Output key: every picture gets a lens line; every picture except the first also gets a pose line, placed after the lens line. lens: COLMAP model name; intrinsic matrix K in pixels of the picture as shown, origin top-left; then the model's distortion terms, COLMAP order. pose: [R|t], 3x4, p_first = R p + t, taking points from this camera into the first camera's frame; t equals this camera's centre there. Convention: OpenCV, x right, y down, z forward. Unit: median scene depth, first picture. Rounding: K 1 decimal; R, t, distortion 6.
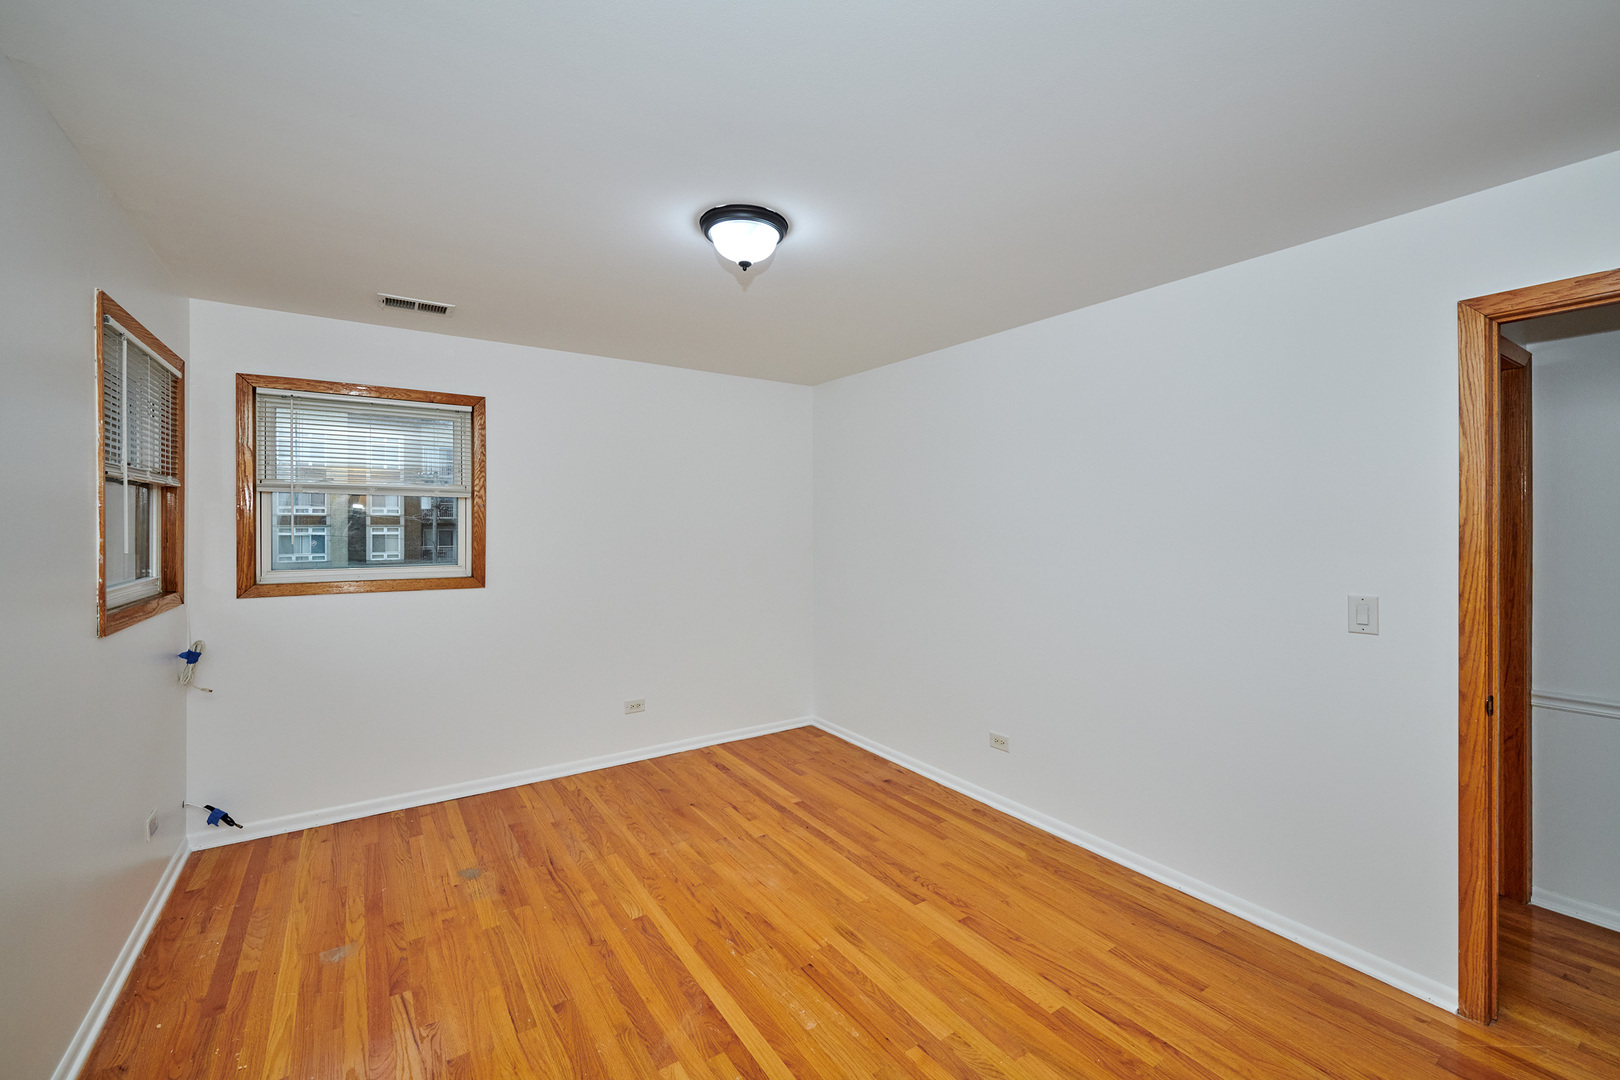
lens RADIAL K [[702.5, 0, 805.7], [0, 702.5, 533.0], [0, 0, 1]] dist [-0.000353, -0.000239]
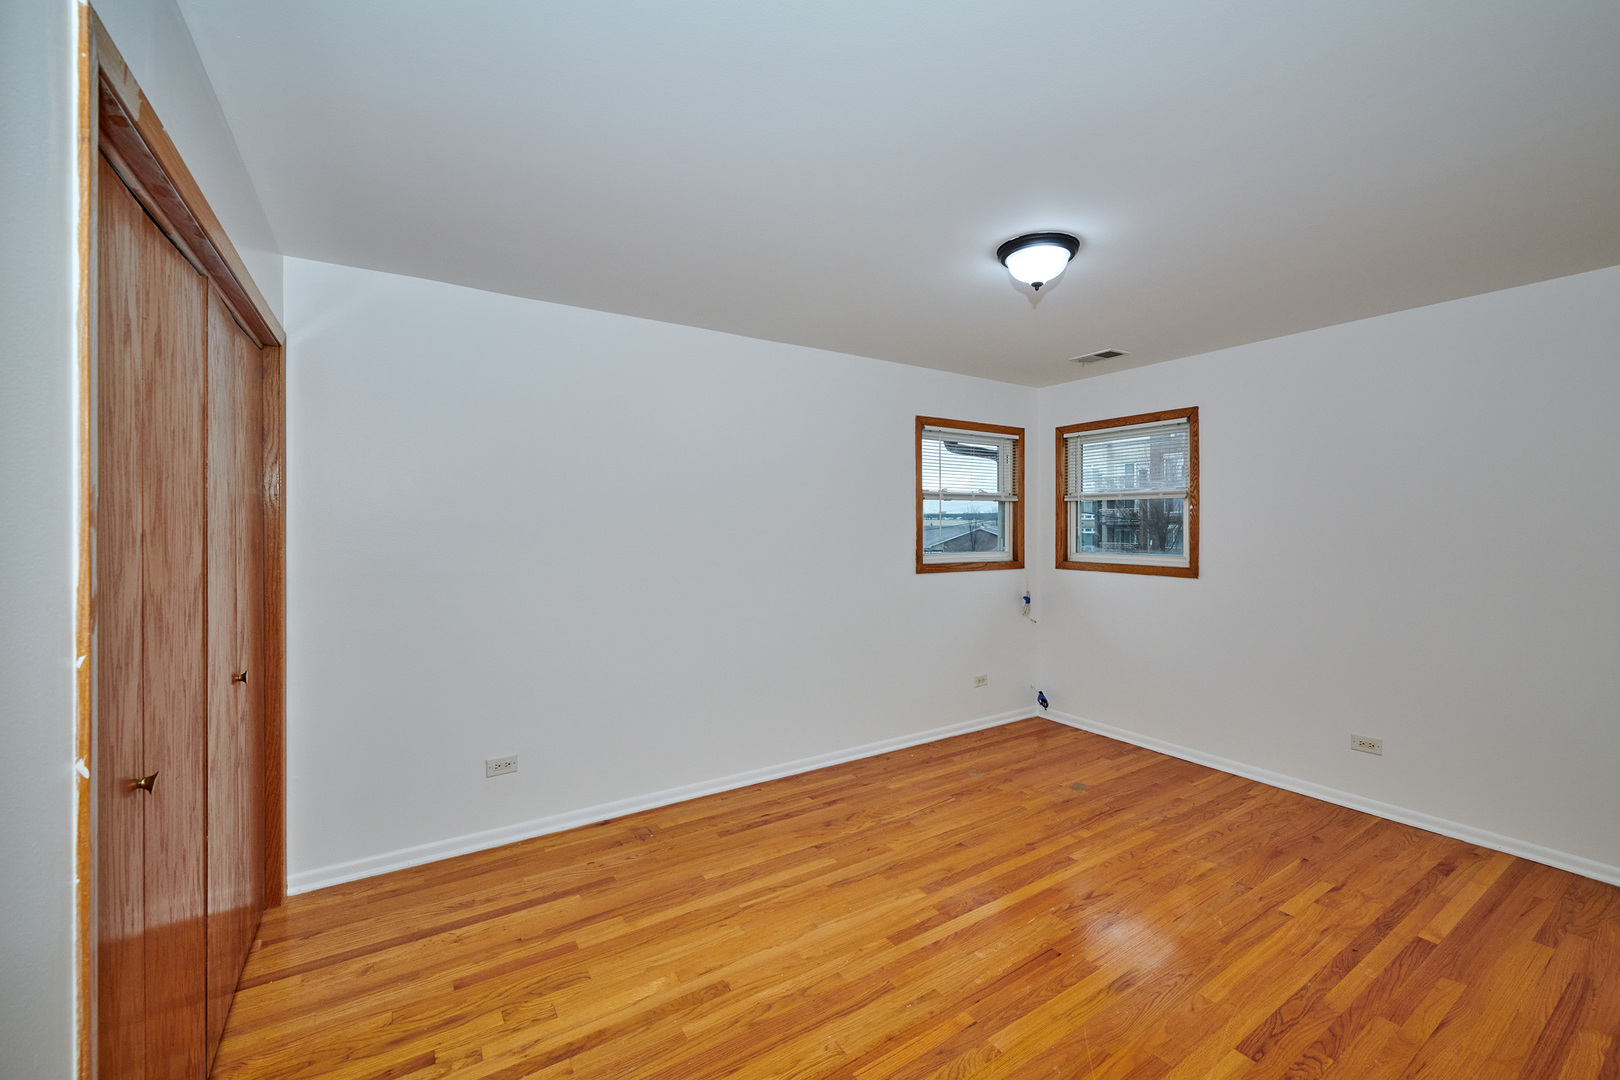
lens RADIAL K [[649.5, 0, 814.1], [0, 649.5, 508.2], [0, 0, 1]] dist [0.003869, -0.000347]
pose [[-0.040692, -0.028053, -0.998778, 0.721149], [-0.010491, 0.999563, -0.027648, -0.005695], [0.999117, 0.009353, -0.040969, 0.490152]]
